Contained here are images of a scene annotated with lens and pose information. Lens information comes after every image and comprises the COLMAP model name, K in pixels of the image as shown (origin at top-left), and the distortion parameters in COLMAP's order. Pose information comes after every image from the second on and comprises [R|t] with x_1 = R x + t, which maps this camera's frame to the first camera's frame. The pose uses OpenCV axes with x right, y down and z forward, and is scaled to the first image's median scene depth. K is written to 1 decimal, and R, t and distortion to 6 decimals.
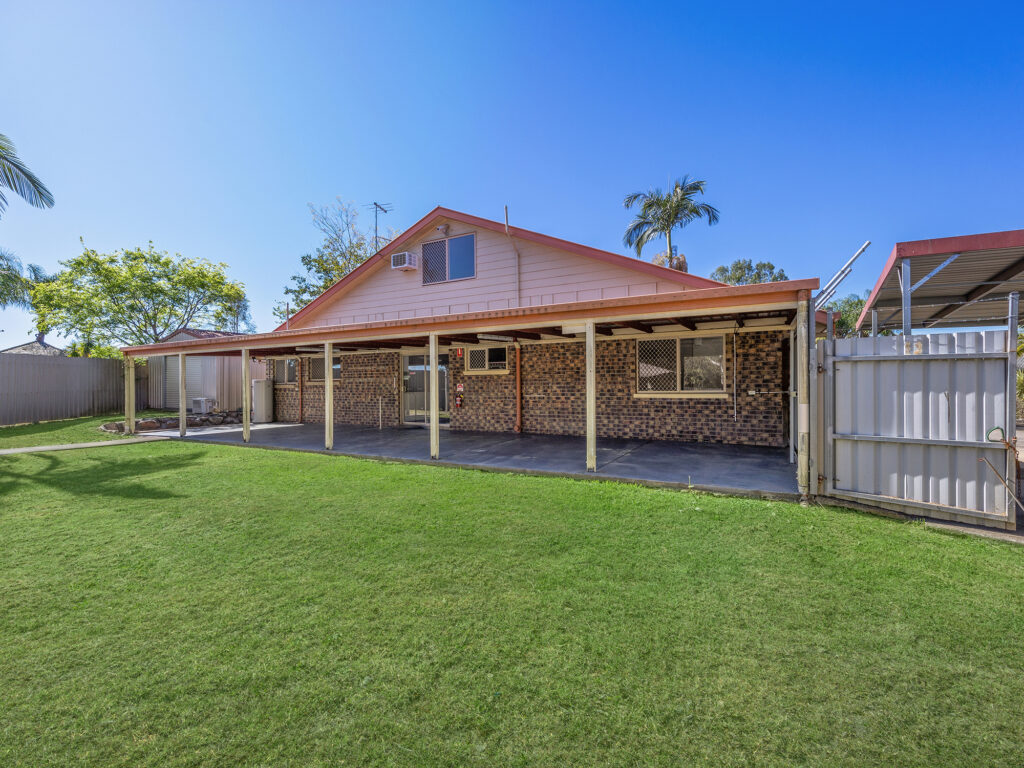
lens RADIAL K [[495.2, 0, 512.0], [0, 495.2, 384.0], [0, 0, 1]] dist [0.000084, -0.000104]
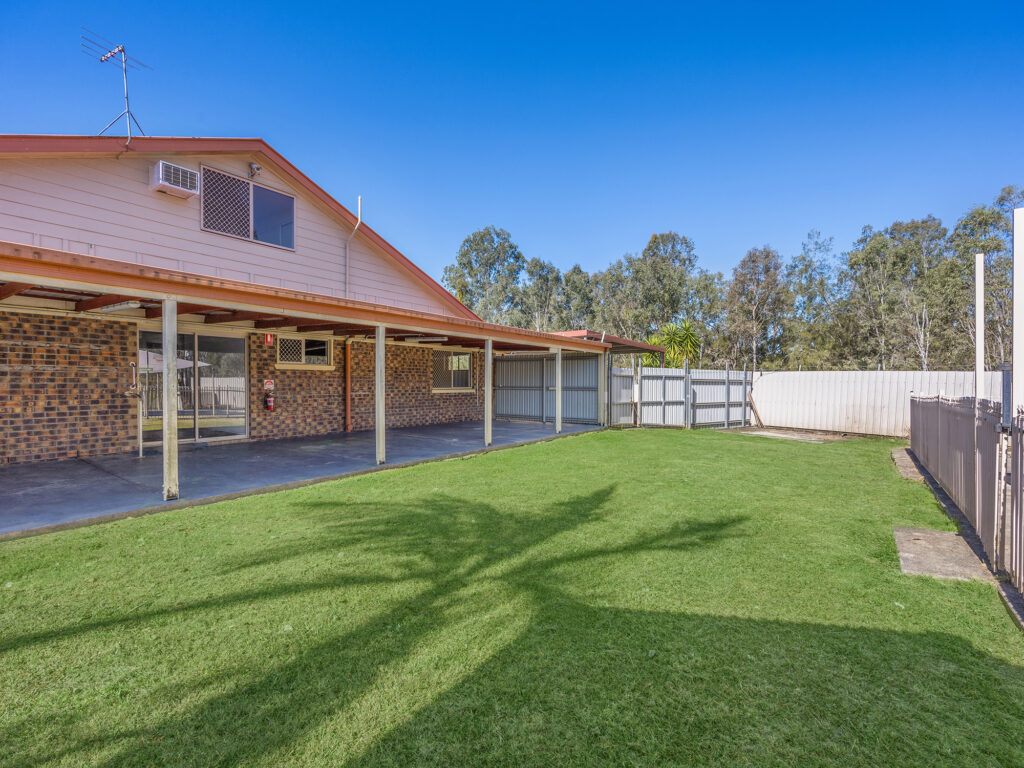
lens RADIAL K [[495.2, 0, 512.0], [0, 495.2, 384.0], [0, 0, 1]] dist [0.000084, -0.000104]
pose [[0.064754, 0.002966, 0.997897, -0.889402], [-0.010724, 0.999940, -0.002276, 0.003926], [-0.997844, -0.010554, 0.064781, 0.597035]]
